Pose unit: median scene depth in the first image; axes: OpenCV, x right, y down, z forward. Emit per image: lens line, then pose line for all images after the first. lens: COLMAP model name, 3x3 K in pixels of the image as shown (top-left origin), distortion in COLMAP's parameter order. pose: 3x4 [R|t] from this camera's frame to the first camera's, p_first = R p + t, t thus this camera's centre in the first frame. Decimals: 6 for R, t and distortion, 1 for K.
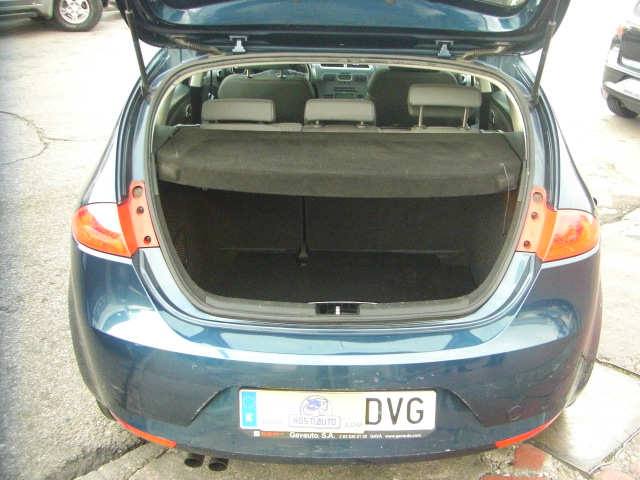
lens RADIAL K [[735.1, 0, 325.8], [0, 735.1, 241.8], [0, 0, 1]] dist [-0.143091, 0.000000]
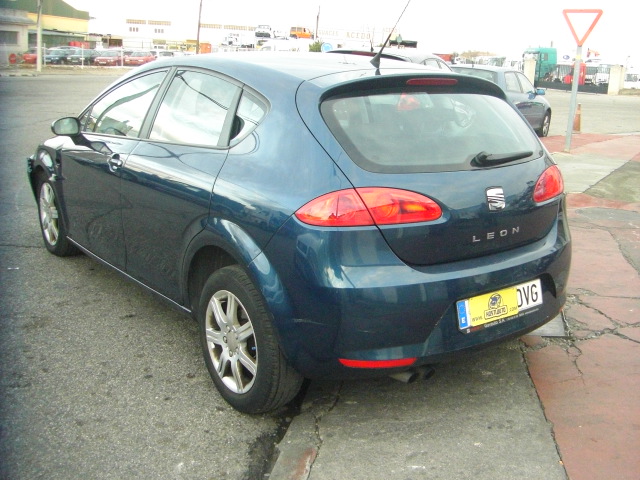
lens RADIAL K [[735.1, 0, 318.3], [0, 735.1, 247.0], [0, 0, 1]] dist [-0.143091, 0.000000]
pose [[0.803025, -0.155829, 0.575211, -1.138021], [0.225524, 0.972887, -0.051281, 0.107329], [-0.551625, 0.170904, 0.816396, -0.052079]]
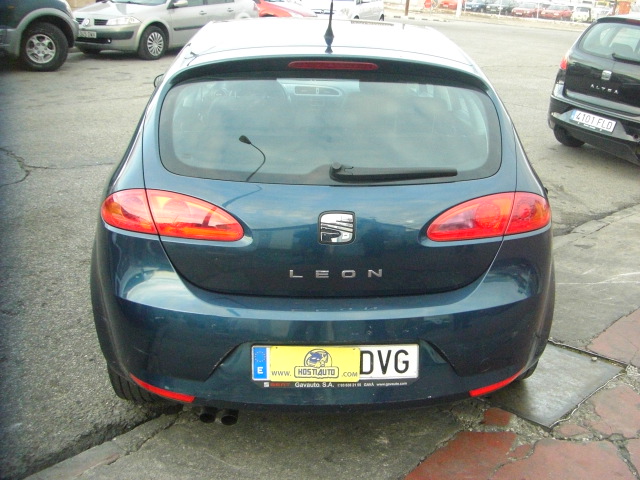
lens RADIAL K [[735.1, 0, 322.8], [0, 735.1, 240.2], [0, 0, 1]] dist [-0.143091, 0.000000]
pose [[0.998144, -0.009828, 0.060107, -0.072368], [0.013613, 0.997928, -0.062878, 0.107346], [-0.059364, 0.063580, 0.996210, -0.180676]]
